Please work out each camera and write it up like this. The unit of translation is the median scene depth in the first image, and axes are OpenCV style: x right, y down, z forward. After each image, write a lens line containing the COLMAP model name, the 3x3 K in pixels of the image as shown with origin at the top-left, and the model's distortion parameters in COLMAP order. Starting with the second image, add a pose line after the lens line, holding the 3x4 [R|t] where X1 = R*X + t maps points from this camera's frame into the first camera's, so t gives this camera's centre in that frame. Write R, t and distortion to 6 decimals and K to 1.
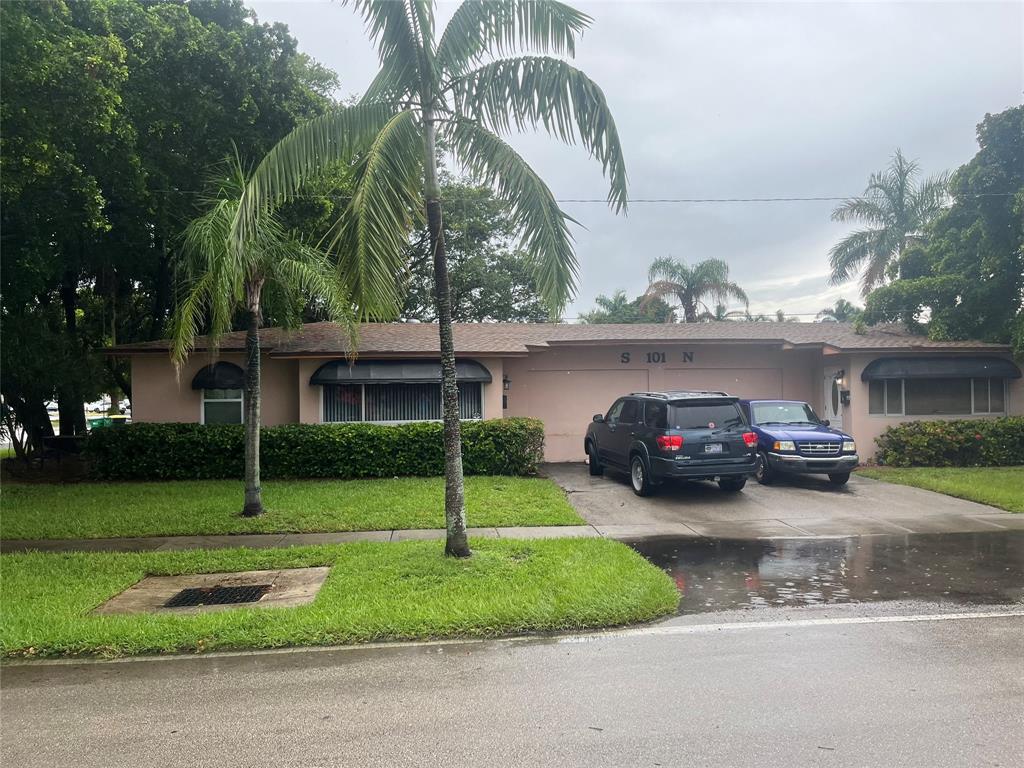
lens RADIAL K [[798.2, 0, 526.0], [0, 798.2, 384.4], [0, 0, 1]] dist [0.067678, -0.117003]
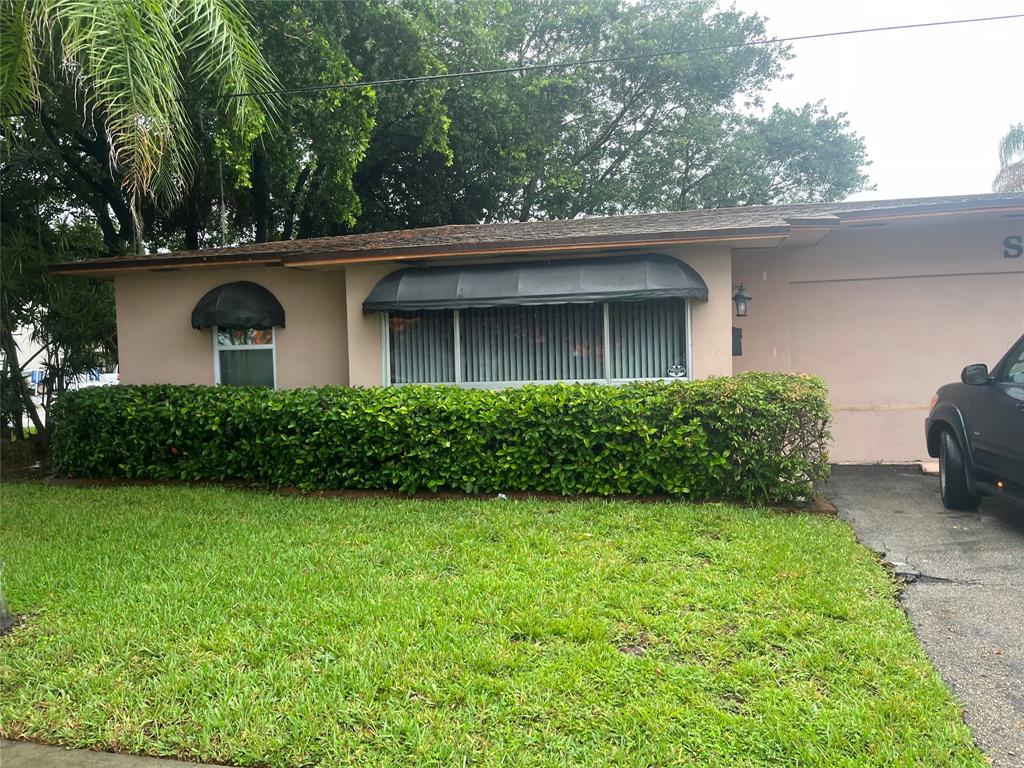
lens RADIAL K [[783.1, 0, 512.0], [0, 783.1, 384.0], [0, 0, 1]] dist [0.058726, -0.112363]
pose [[0.938711, -0.001241, -0.344704, 0.011537], [0.016320, 0.999032, 0.040847, 0.033699], [0.344320, -0.043969, 0.937822, 0.670890]]
